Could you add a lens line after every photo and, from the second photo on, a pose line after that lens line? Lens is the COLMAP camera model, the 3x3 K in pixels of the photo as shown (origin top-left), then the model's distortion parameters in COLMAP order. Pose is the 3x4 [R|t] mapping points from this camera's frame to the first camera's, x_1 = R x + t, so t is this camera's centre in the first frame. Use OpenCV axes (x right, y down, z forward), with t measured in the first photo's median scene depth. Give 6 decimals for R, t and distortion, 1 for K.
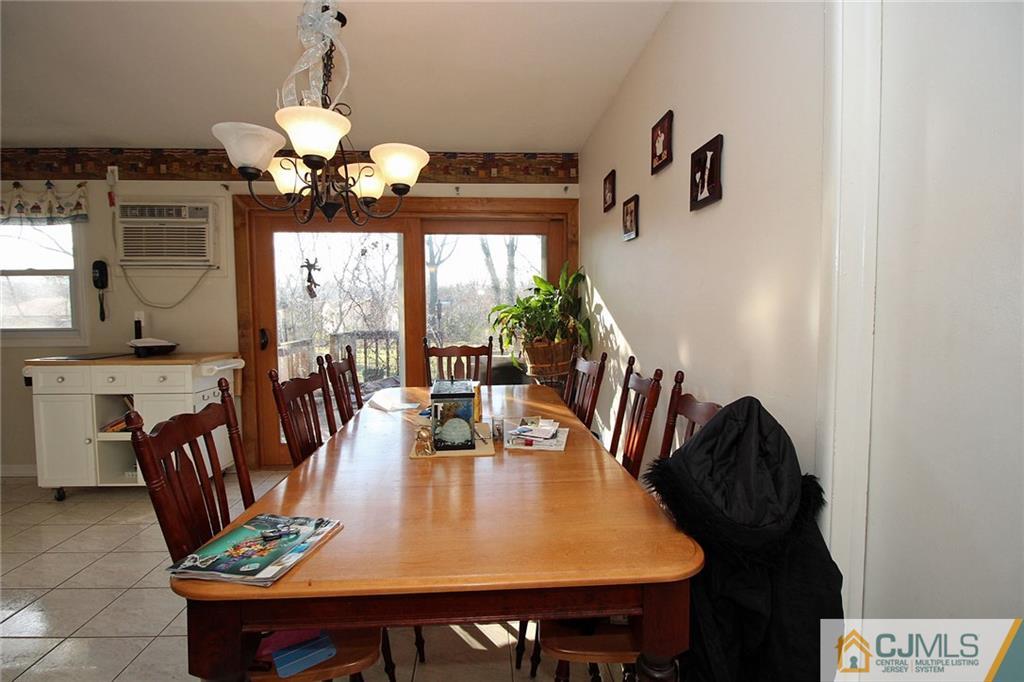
lens RADIAL K [[475.5, 0, 515.1], [0, 475.5, 331.6], [0, 0, 1]] dist [0.001384, -0.012624]
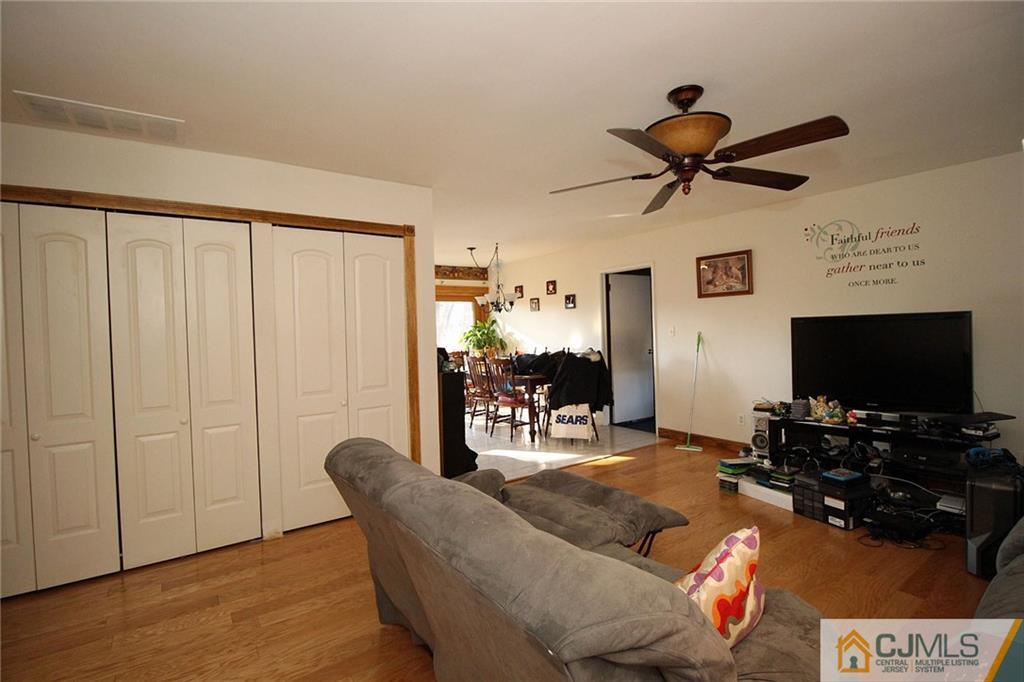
lens RADIAL K [[475.5, 0, 515.1], [0, 475.5, 331.6], [0, 0, 1]] dist [0.001384, -0.012624]
pose [[0.849204, -0.016205, 0.527817, -0.999327], [0.050434, 0.997449, -0.050519, 0.058927], [-0.525652, 0.069521, 0.847855, -1.031183]]
